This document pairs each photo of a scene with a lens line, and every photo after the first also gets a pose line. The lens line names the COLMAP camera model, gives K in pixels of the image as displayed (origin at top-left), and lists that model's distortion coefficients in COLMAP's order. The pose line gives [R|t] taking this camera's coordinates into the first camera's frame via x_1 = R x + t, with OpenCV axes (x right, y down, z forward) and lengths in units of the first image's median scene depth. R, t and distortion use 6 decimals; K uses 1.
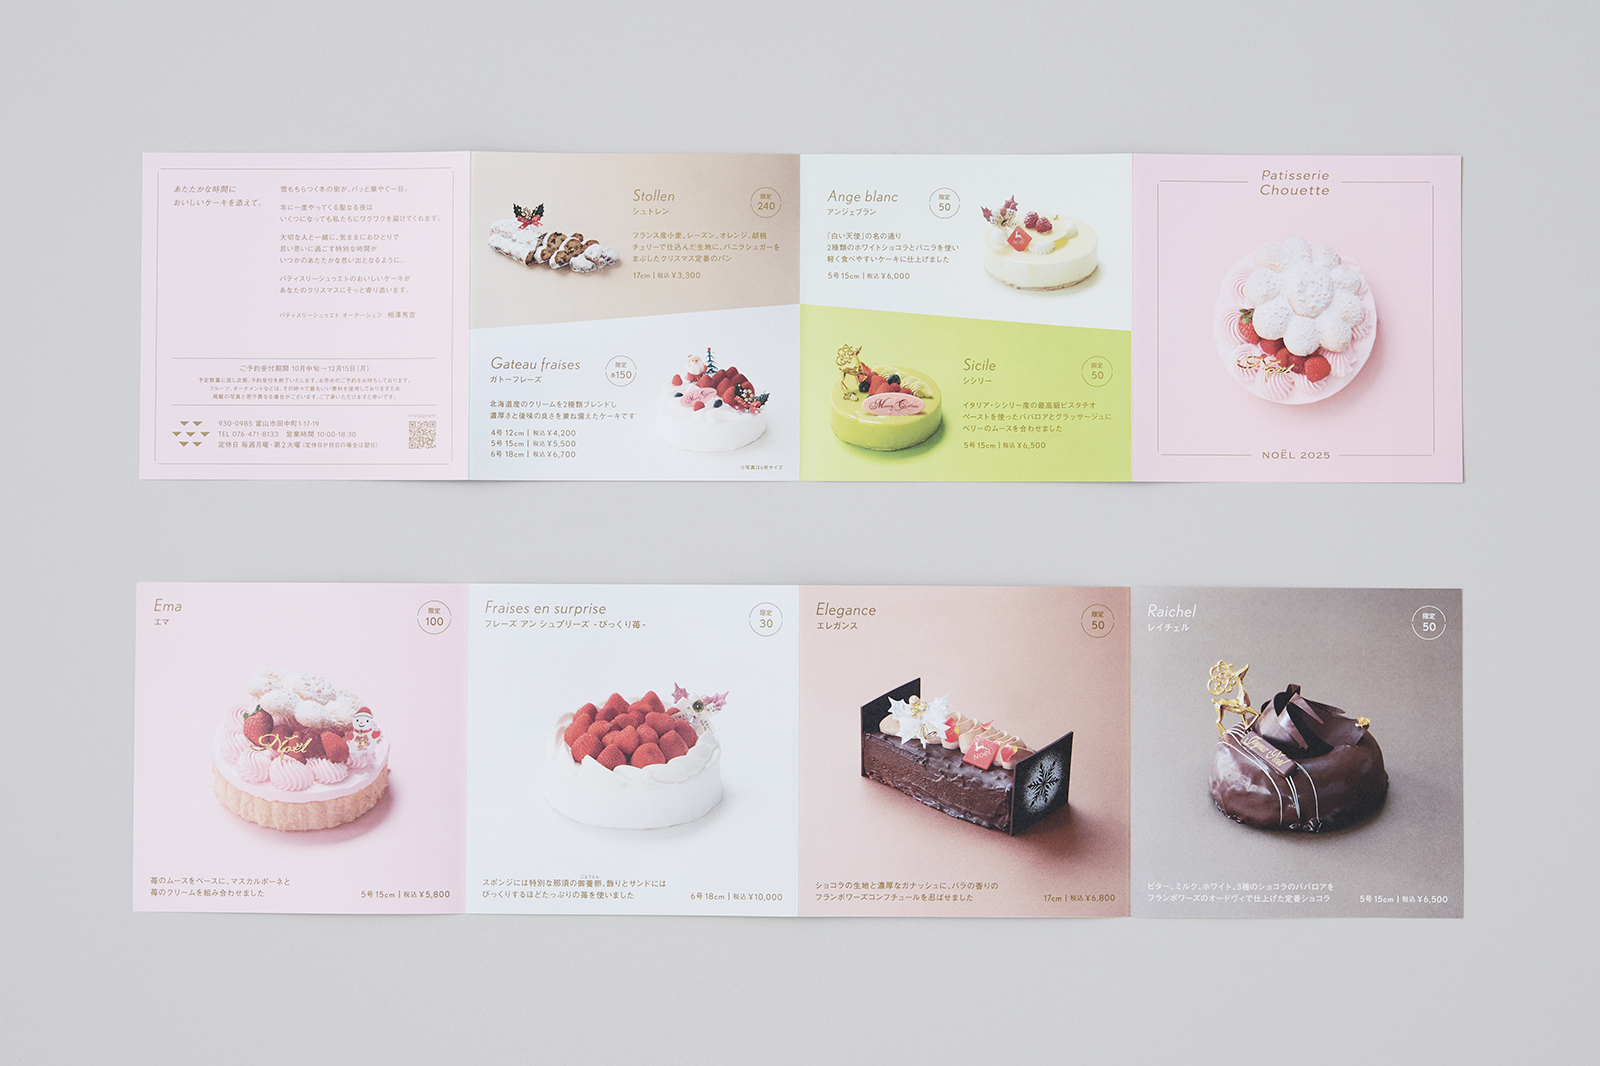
lens RADIAL K [[3668.0, 0, 798.5], [0, 3668.0, 530.9], [0, 0, 1]] dist [-0.137640, 0.000000]
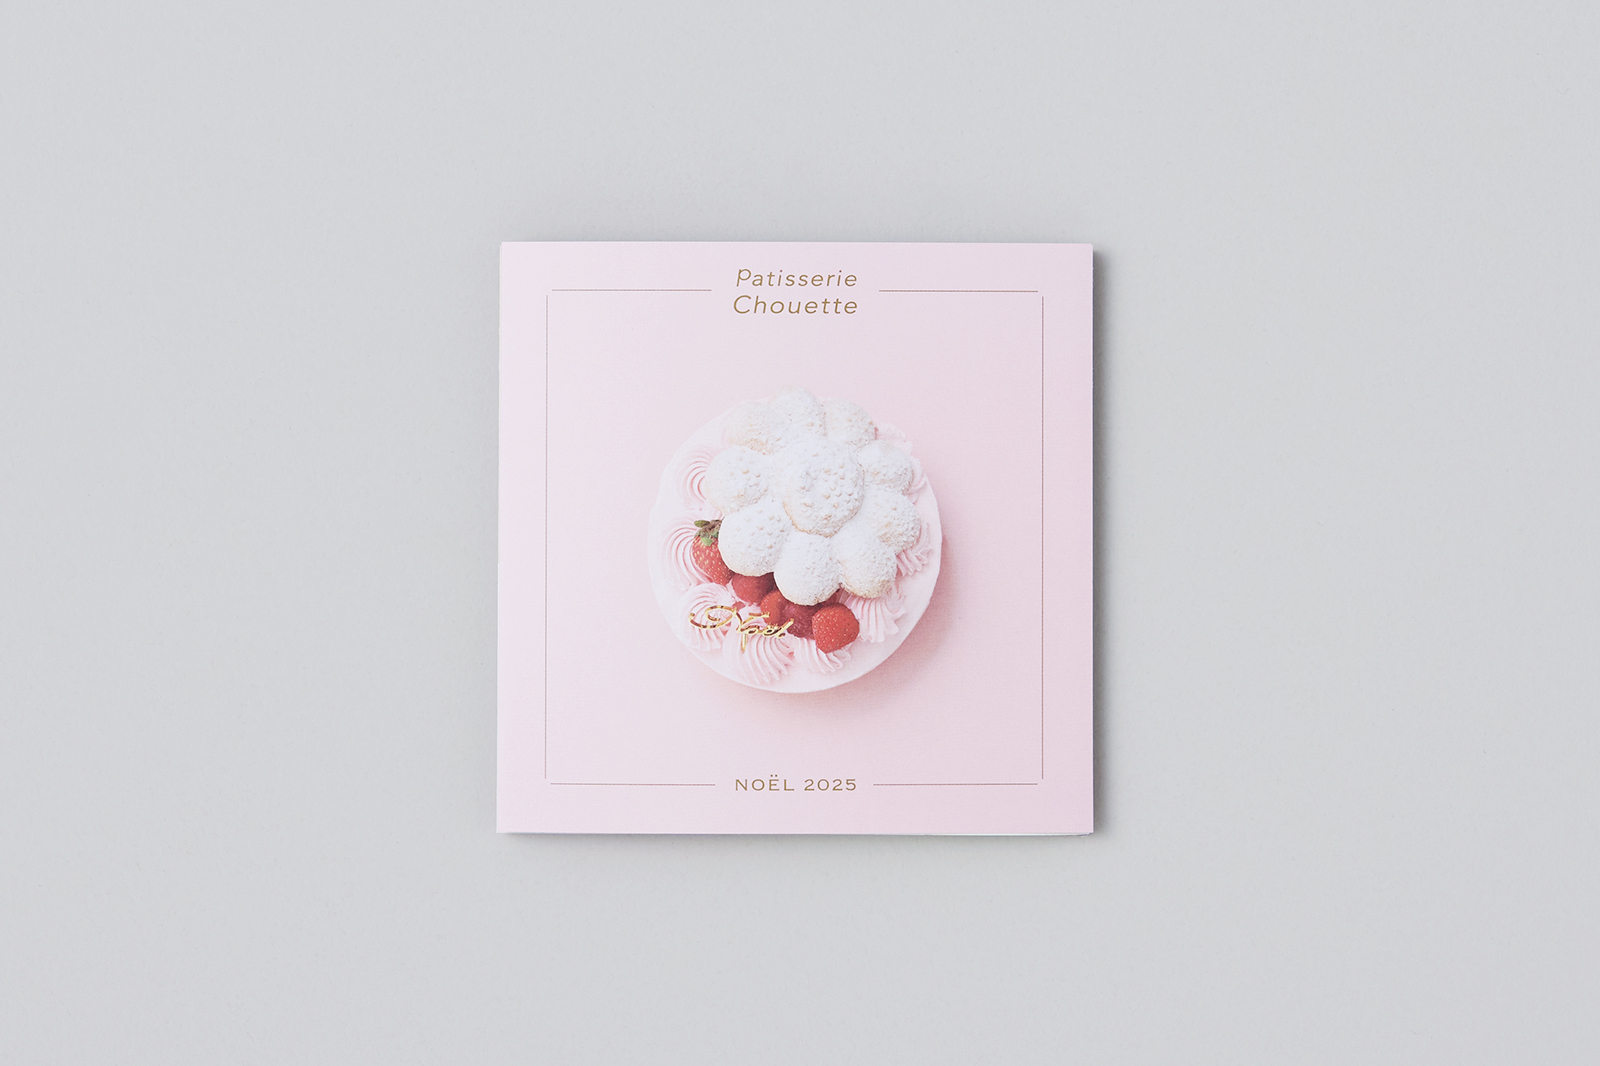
lens RADIAL K [[3668.0, 0, 800.7], [0, 3668.0, 534.9], [0, 0, 1]] dist [-0.137640, 0.000000]
pose [[0.997411, -0.001713, 0.071887, 0.096663], [0.001169, 0.999970, 0.007602, -0.062691], [-0.071898, -0.007498, 0.997384, 0.444963]]
